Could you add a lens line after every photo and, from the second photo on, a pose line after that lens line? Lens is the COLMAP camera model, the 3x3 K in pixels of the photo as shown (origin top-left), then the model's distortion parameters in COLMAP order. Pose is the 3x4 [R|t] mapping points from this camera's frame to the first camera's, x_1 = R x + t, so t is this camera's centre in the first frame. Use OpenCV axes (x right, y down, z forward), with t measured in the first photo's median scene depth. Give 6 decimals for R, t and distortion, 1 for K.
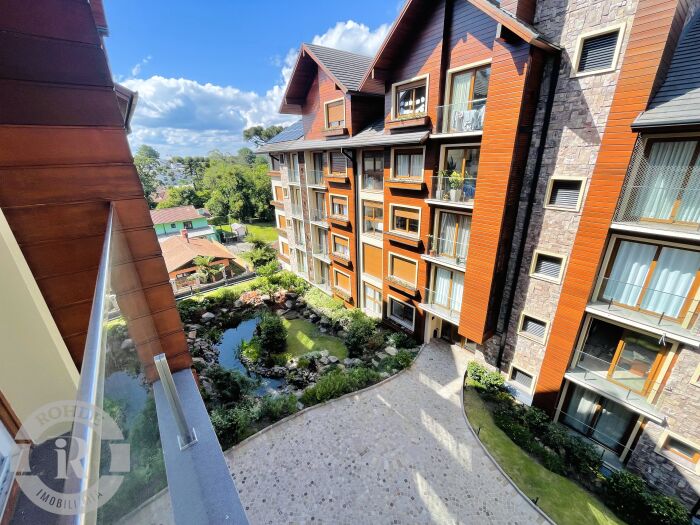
lens RADIAL K [[282.6, 0, 350.0], [0, 282.6, 263.8], [0, 0, 1]] dist [-0.002274, 0.001063]
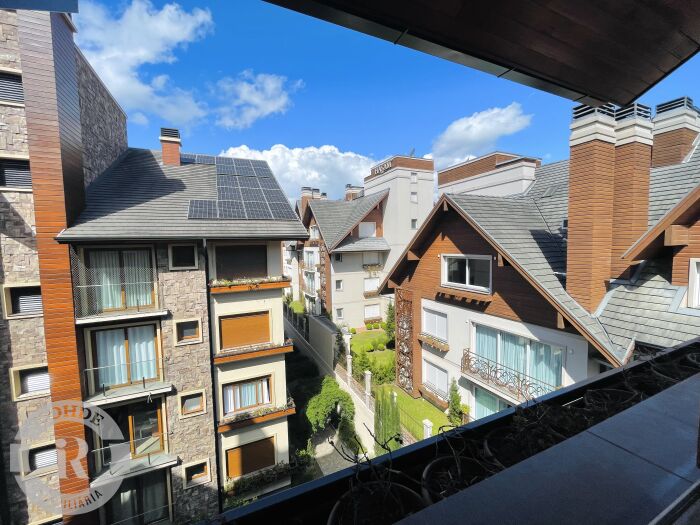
lens RADIAL K [[282.6, 0, 349.9], [0, 282.6, 263.0], [0, 0, 1]] dist [-0.002274, 0.001063]
pose [[0.238588, -0.044939, 0.970080, 0.123538], [0.365515, 0.929627, -0.046832, 0.083217], [-0.899708, 0.365752, 0.238224, -0.270418]]
